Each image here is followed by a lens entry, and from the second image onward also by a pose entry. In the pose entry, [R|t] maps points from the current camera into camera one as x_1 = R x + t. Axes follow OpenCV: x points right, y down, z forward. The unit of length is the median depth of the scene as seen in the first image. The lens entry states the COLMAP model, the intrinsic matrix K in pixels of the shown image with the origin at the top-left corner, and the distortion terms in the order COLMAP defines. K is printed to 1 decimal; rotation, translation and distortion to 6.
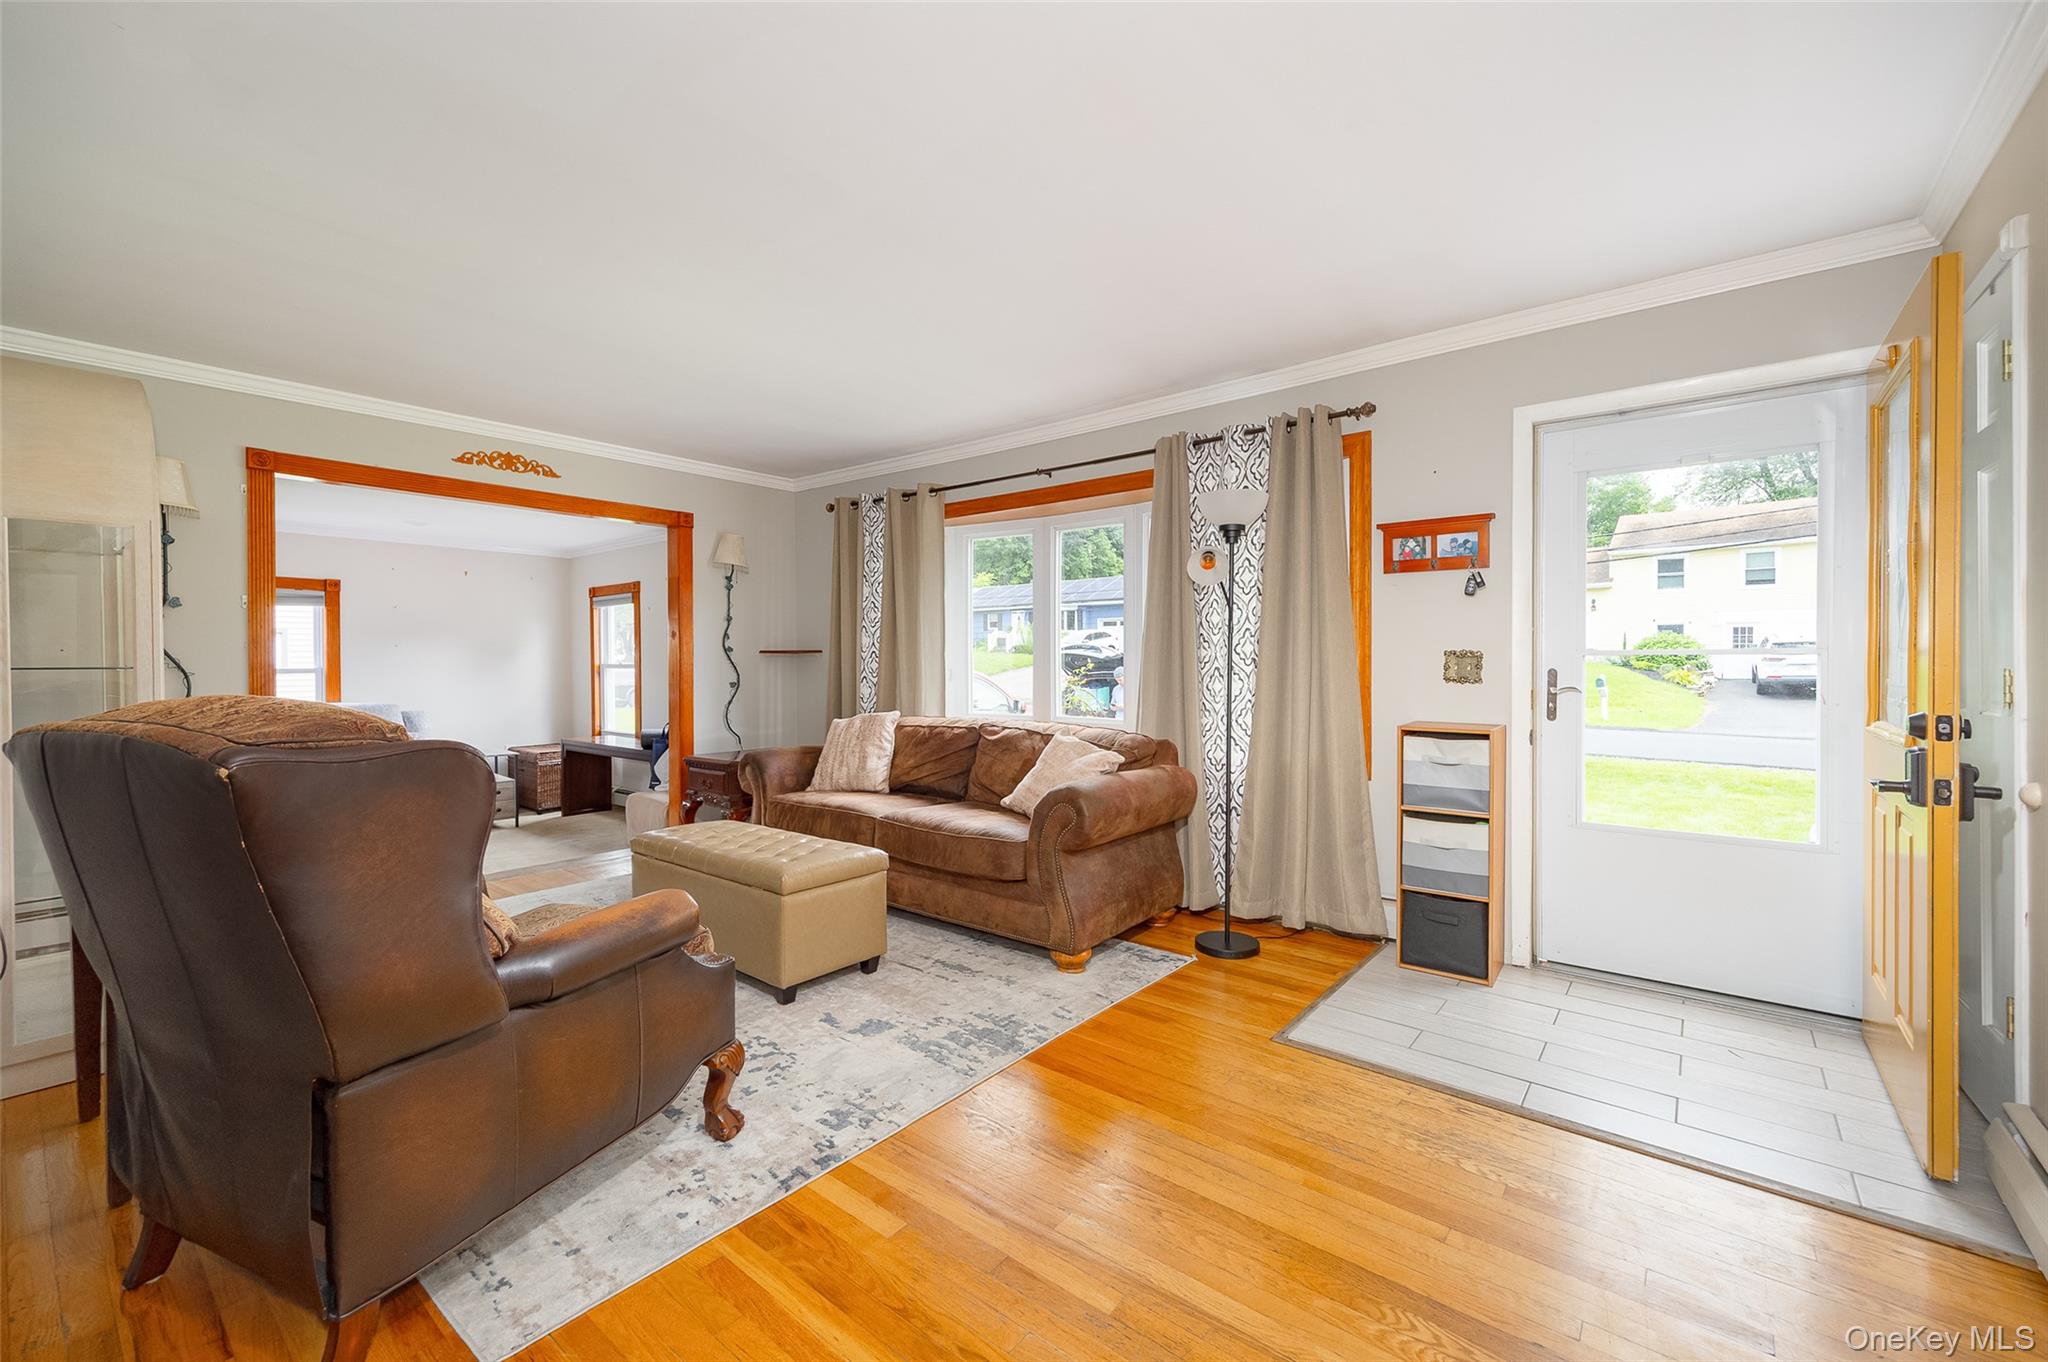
lens RADIAL K [[795.8, 0, 1025.8], [0, 795.8, 670.4], [0, 0, 1]] dist [-0.001829, -0.000436]
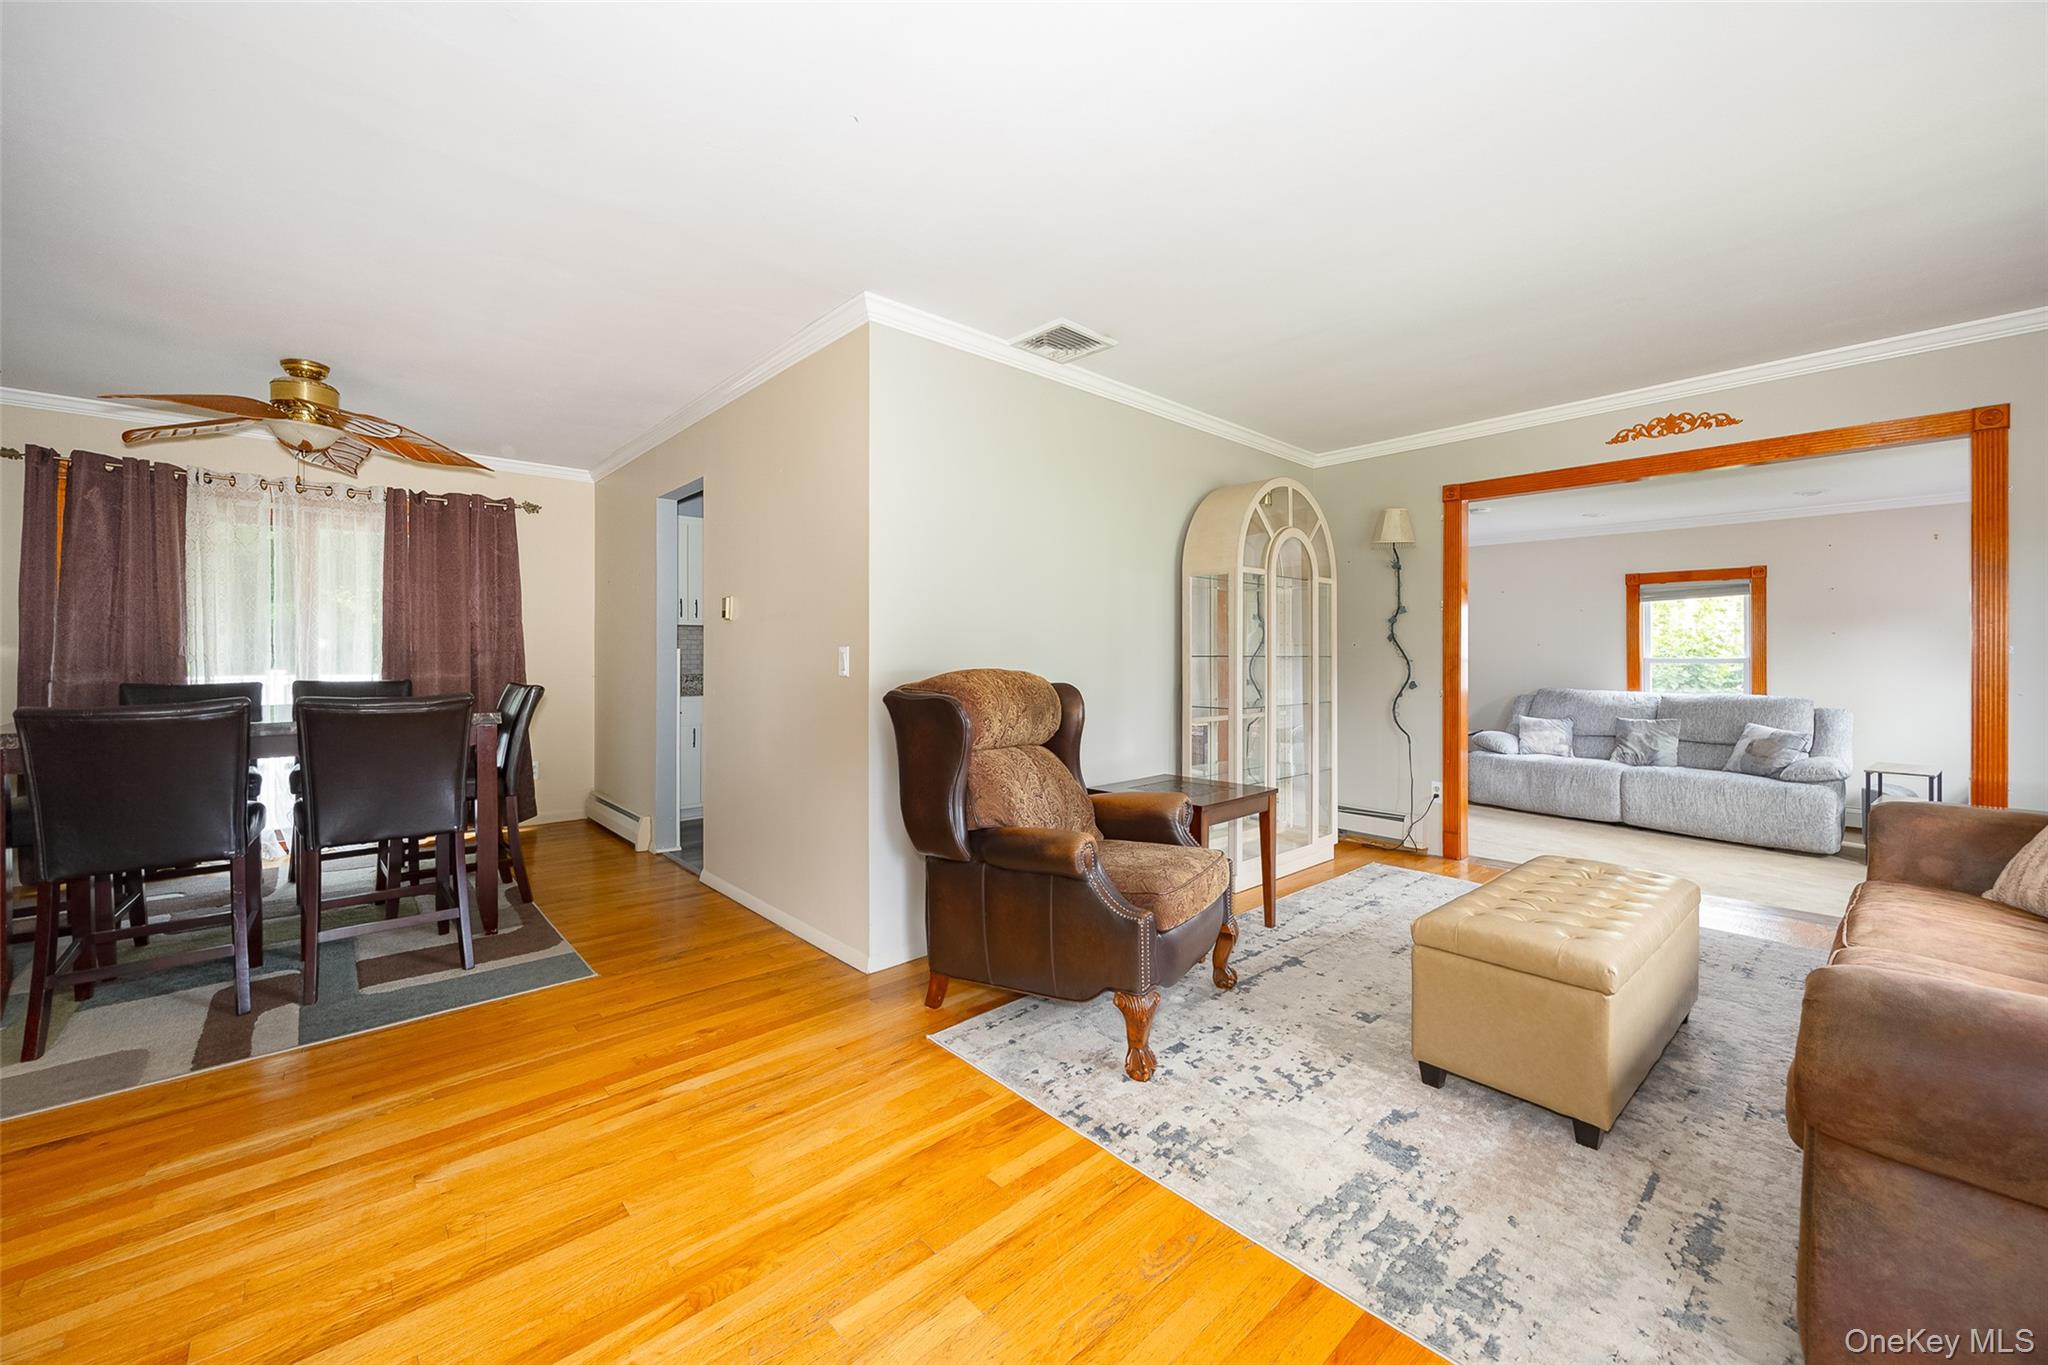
lens RADIAL K [[795.8, 0, 1031.6], [0, 795.8, 663.1], [0, 0, 1]] dist [-0.001829, -0.000436]
pose [[-0.129789, 0.013935, -0.991444, 0.572770], [-0.009687, 0.999836, 0.015321, -0.010678], [0.991494, 0.011592, -0.129633, 0.757011]]
